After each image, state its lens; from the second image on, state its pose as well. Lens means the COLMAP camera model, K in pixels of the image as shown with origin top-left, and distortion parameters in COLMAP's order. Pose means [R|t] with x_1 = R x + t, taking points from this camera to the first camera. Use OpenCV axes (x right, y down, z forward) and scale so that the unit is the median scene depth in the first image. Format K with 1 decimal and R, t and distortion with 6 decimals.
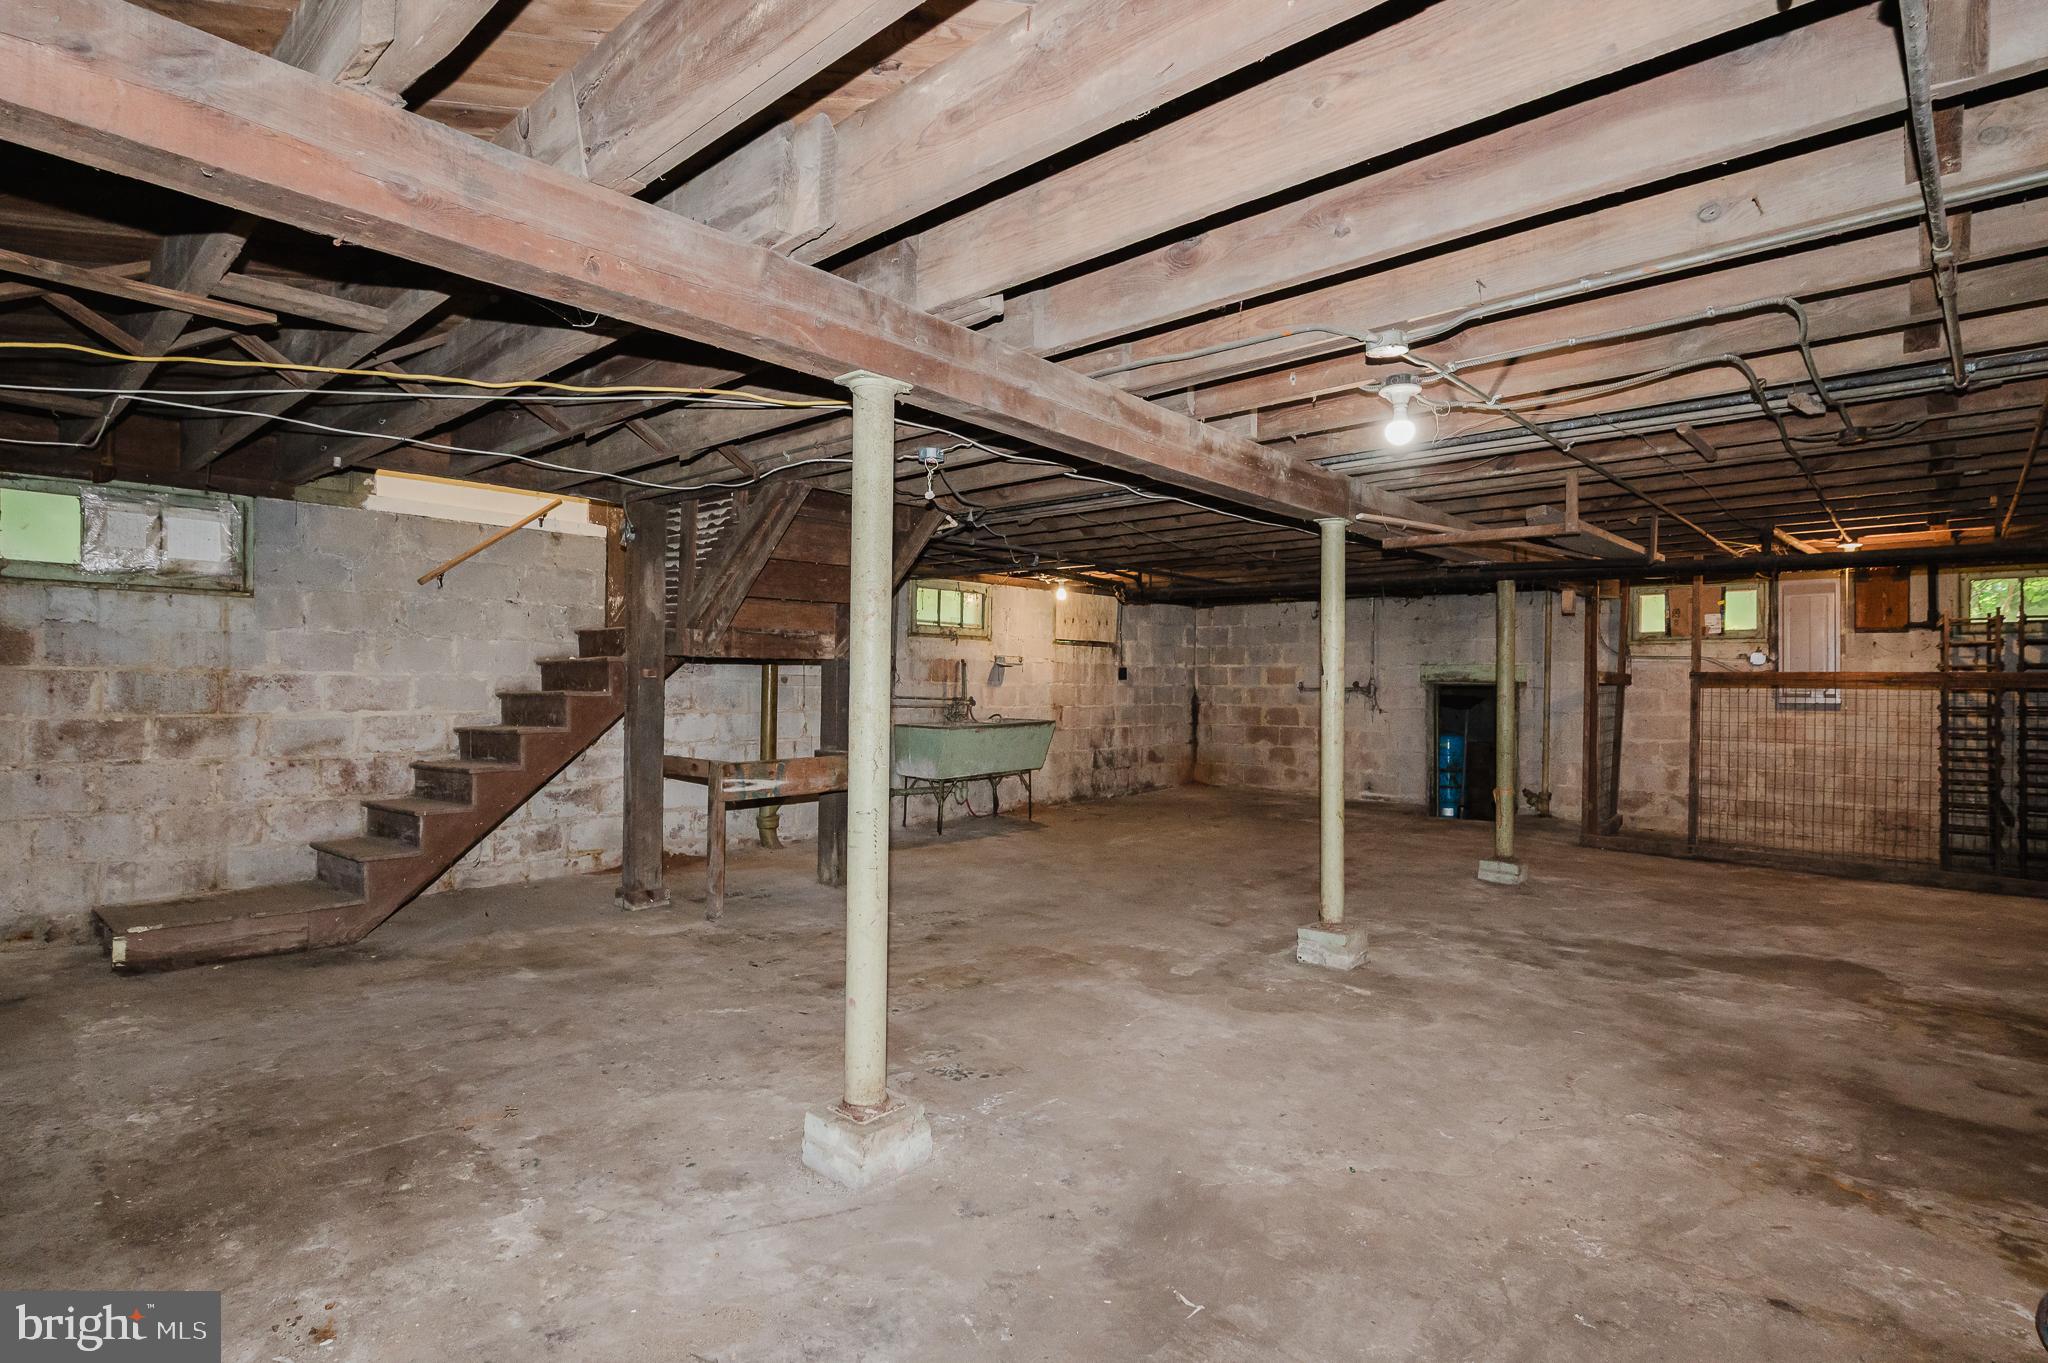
lens RADIAL K [[980.4, 0, 1020.1], [0, 980.4, 683.5], [0, 0, 1]] dist [-0.001681, 0.001610]
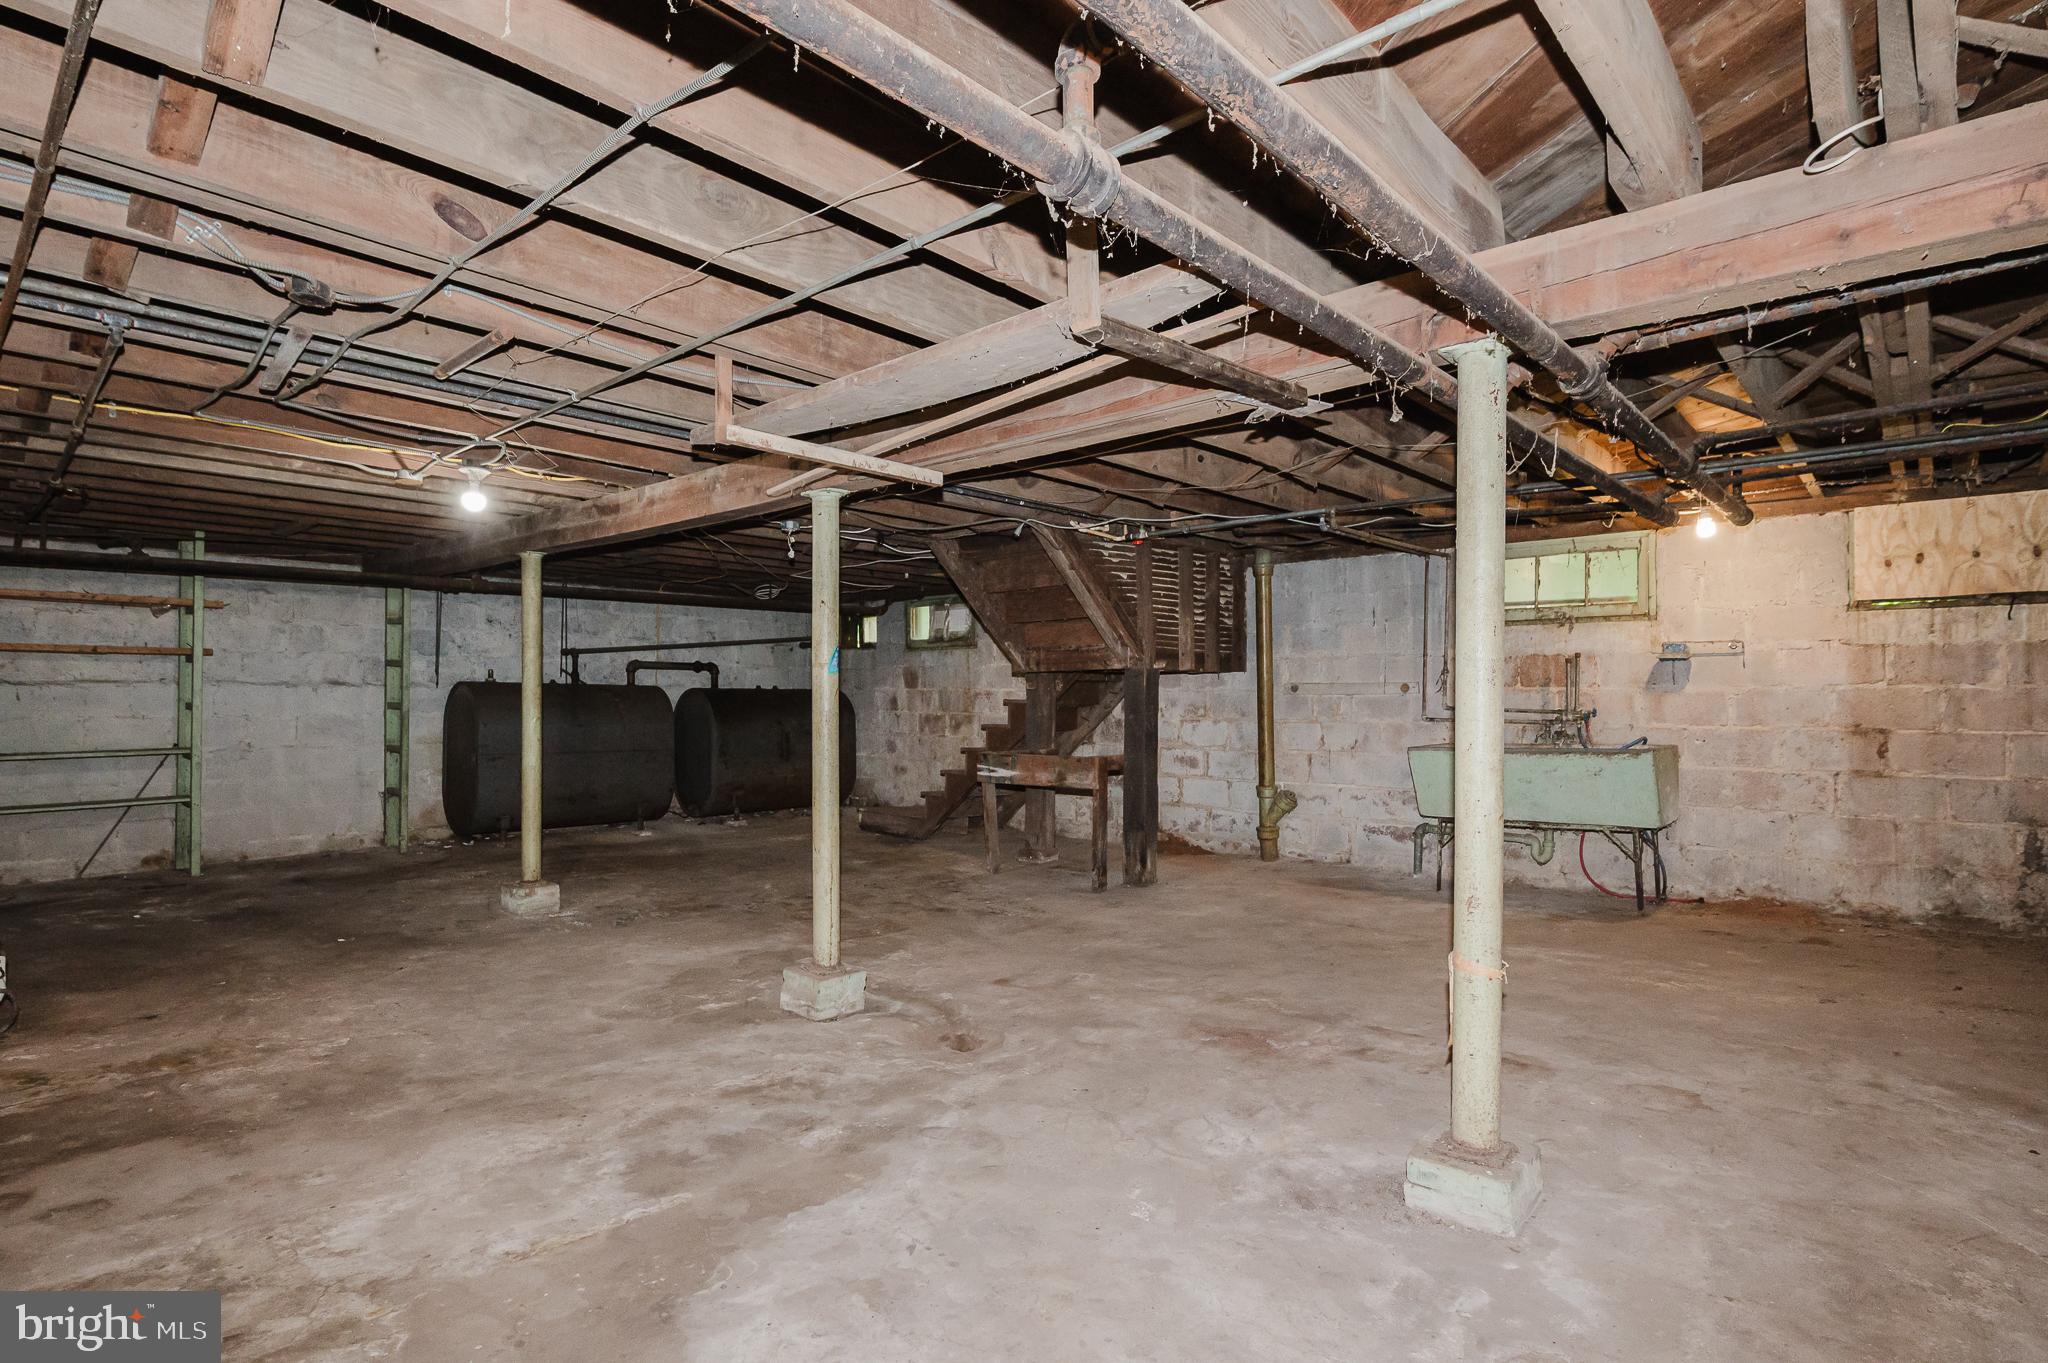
lens RADIAL K [[1029.7, 0, 1019.9], [0, 1029.7, 688.1], [0, 0, 1]] dist [-0.001583, -0.000132]
pose [[0.019351, -0.017900, -0.999652, 1.297160], [0.001652, 0.999839, -0.017872, 0.023118], [0.999811, -0.001306, 0.019378, 1.224521]]
